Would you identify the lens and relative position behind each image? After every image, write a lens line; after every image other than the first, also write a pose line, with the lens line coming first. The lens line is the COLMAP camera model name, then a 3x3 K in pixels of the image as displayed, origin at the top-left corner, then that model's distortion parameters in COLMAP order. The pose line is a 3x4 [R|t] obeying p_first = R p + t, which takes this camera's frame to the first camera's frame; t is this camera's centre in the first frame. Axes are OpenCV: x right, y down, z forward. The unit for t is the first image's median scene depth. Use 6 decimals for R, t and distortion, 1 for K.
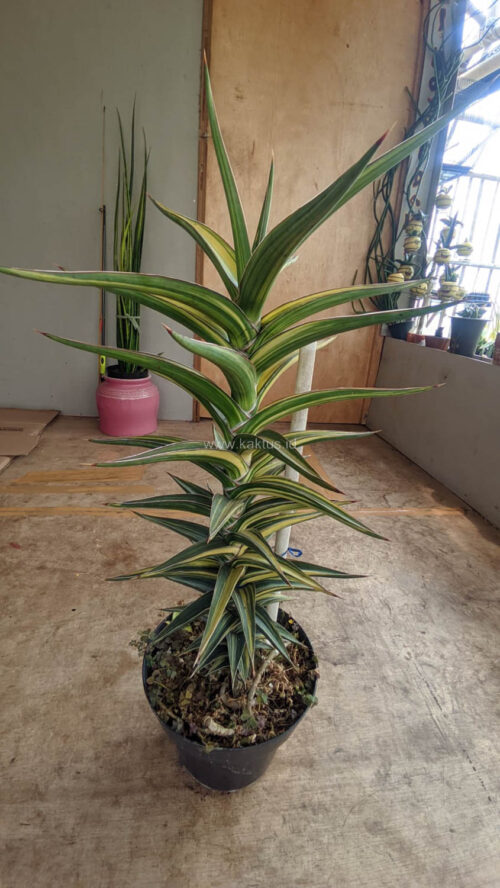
lens RADIAL K [[383.8, 0, 236.6], [0, 383.8, 453.2], [0, 0, 1]] dist [-0.010448, -0.016118]
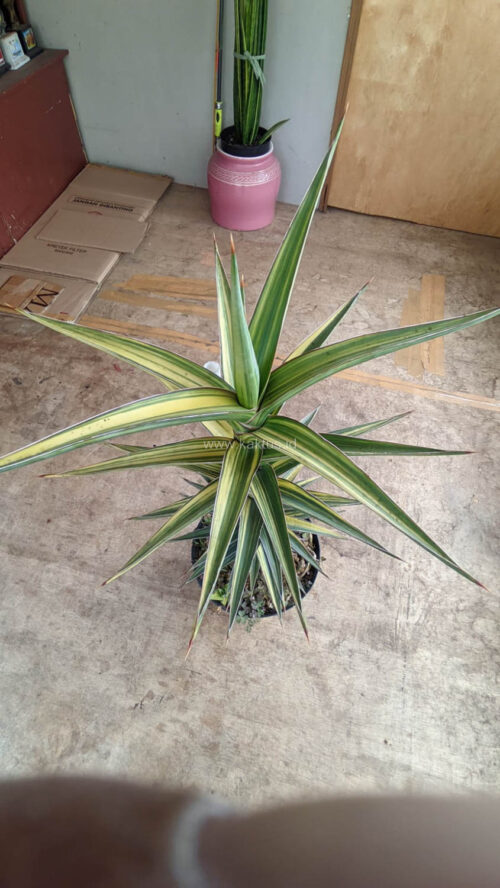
lens RADIAL K [[383.6, 0, 241.8], [0, 383.6, 445.4], [0, 0, 1]] dist [-0.057303, 0.019680]
pose [[0.937860, 0.271136, -0.216574, 0.105163], [-0.095130, 0.801082, 0.590947, -0.339517], [0.333720, -0.533623, 0.777096, 0.115391]]
